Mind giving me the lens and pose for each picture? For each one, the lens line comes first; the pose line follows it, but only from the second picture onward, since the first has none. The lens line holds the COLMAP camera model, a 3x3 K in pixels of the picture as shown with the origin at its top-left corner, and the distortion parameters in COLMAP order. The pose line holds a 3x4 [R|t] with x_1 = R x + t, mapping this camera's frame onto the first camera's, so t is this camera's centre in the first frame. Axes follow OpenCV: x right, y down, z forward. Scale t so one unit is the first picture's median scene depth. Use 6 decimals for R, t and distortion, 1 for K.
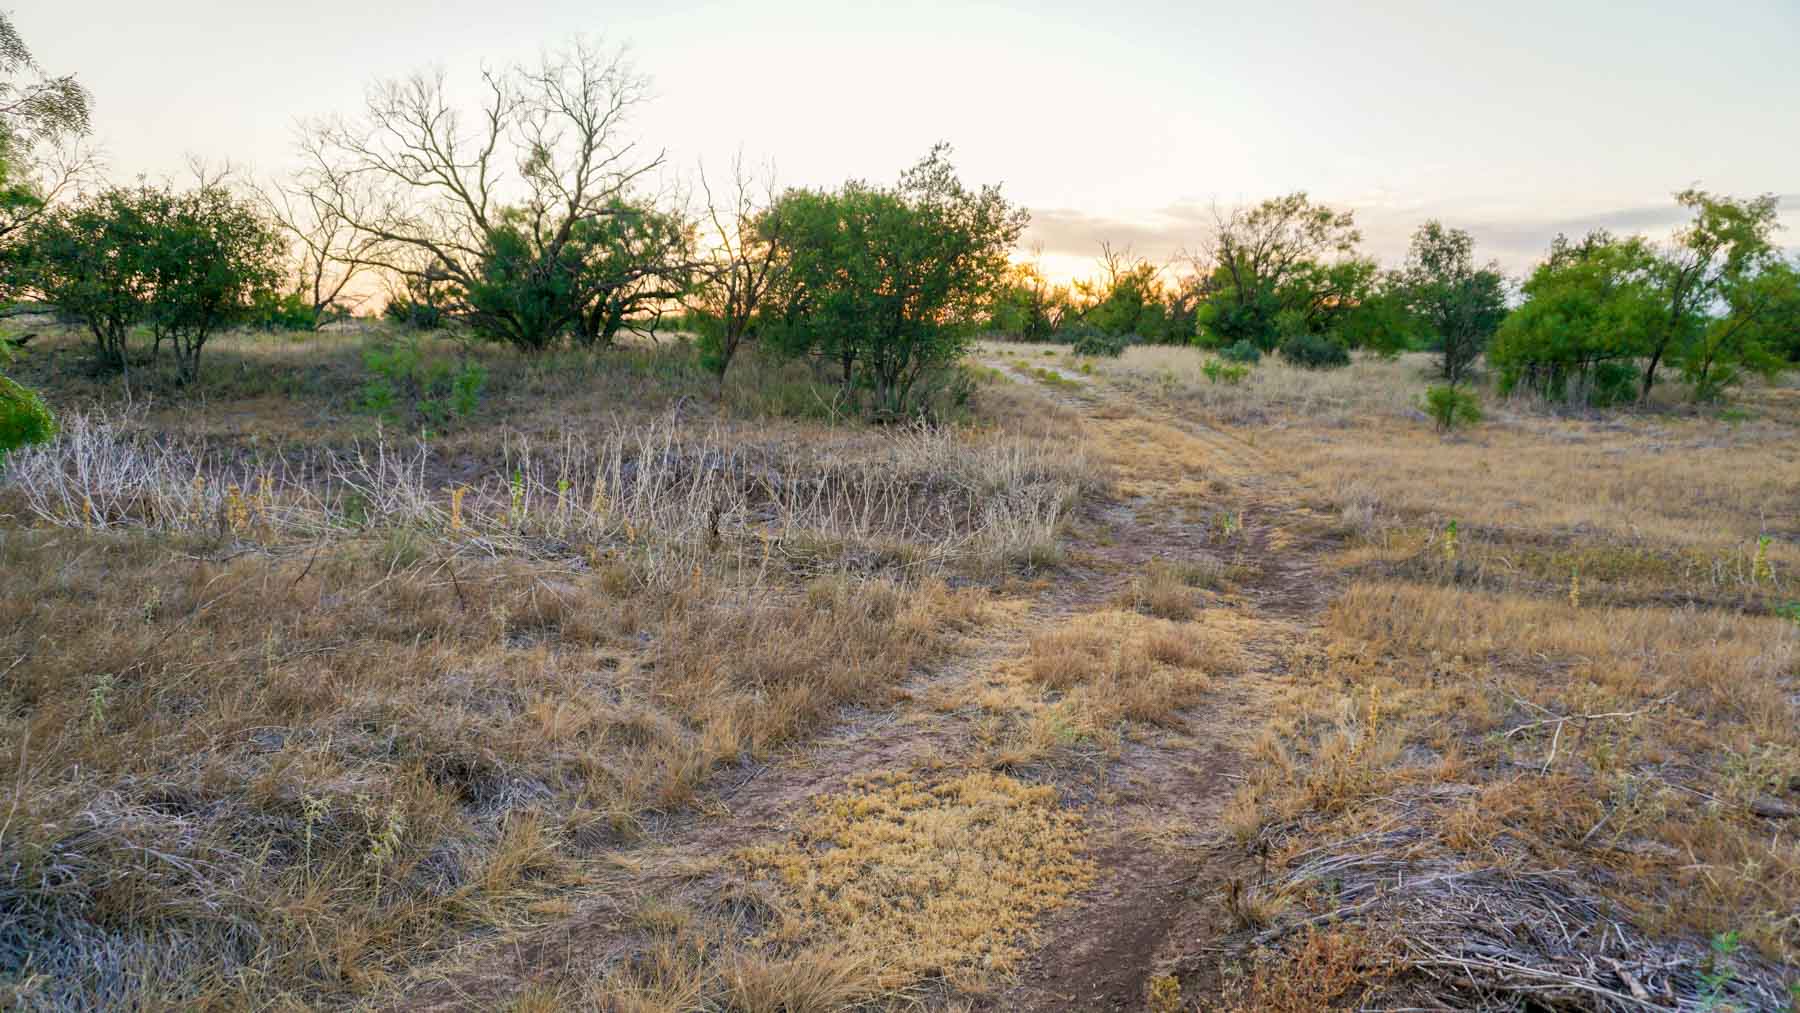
lens RADIAL K [[1193.9, 0, 901.2], [0, 1193.9, 498.7], [0, 0, 1]] dist [-0.055335, 0.038641]
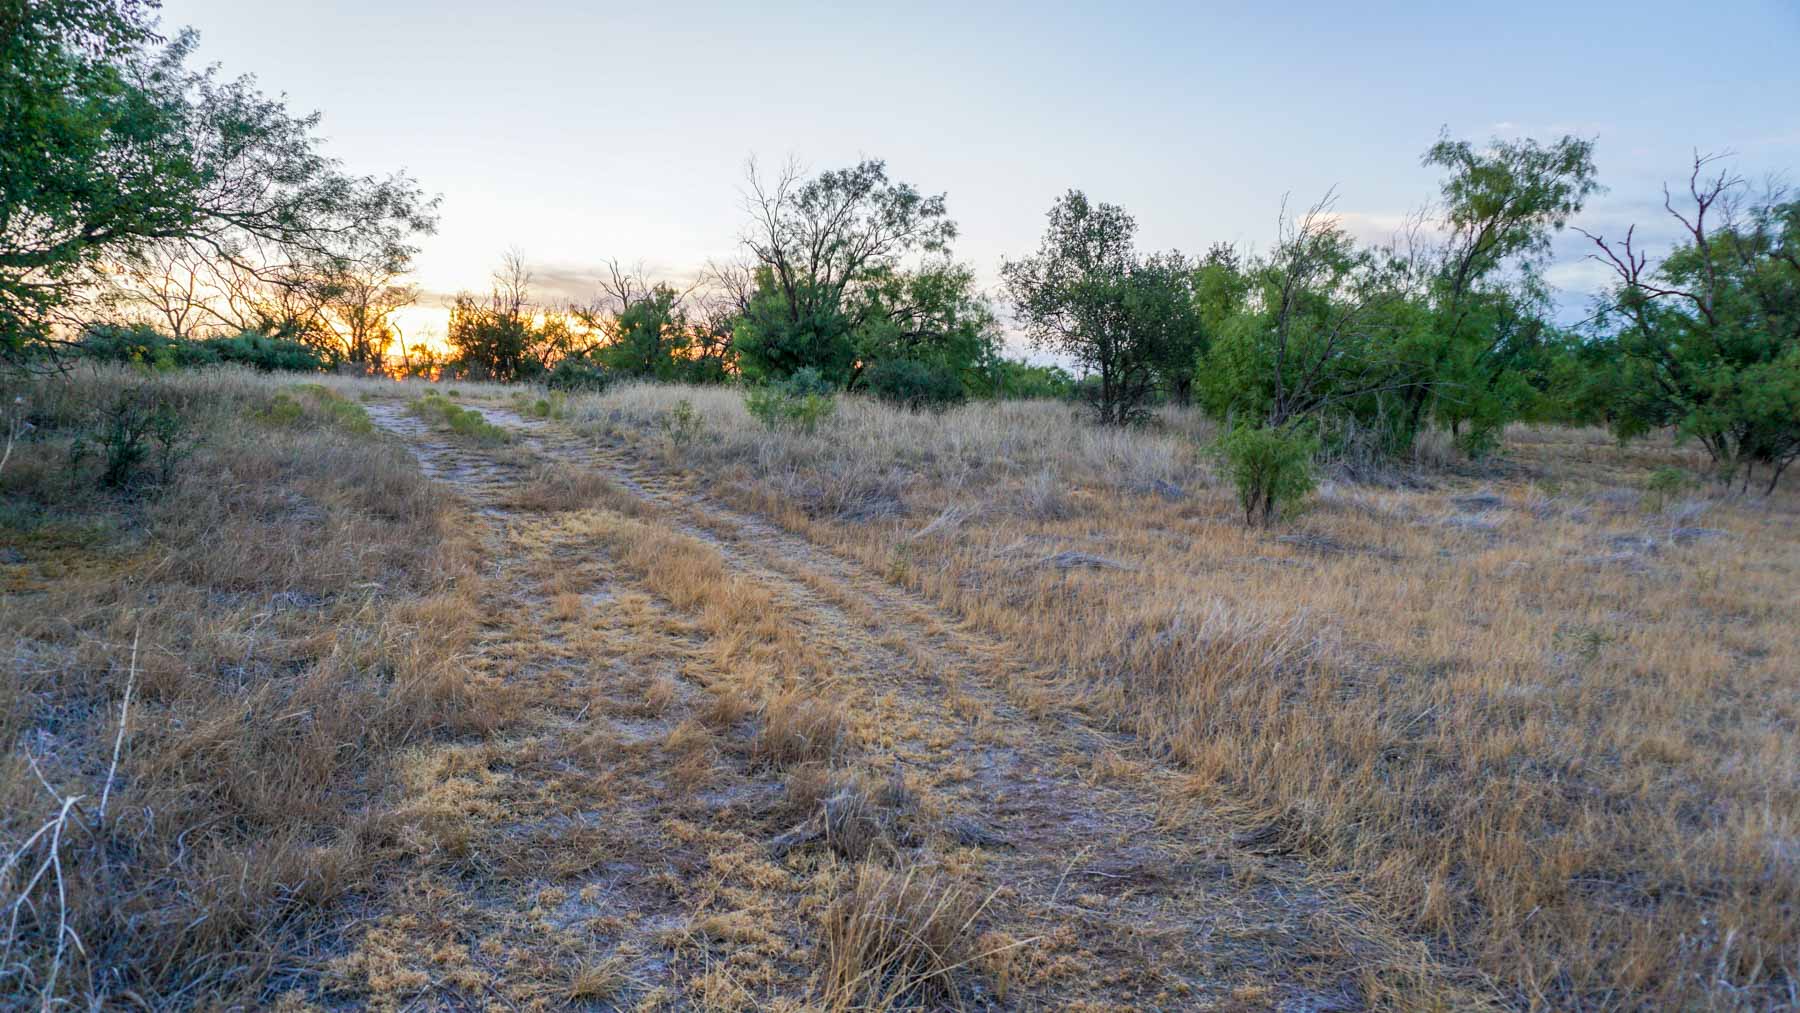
lens RADIAL K [[1193.9, 0, 901.2], [0, 1193.9, 498.7], [0, 0, 1]] dist [-0.055335, 0.038641]
pose [[0.927093, -0.022391, 0.374162, 0.085237], [0.041823, 0.998160, -0.043895, -0.029696], [-0.372491, 0.056343, 0.926324, 0.355147]]
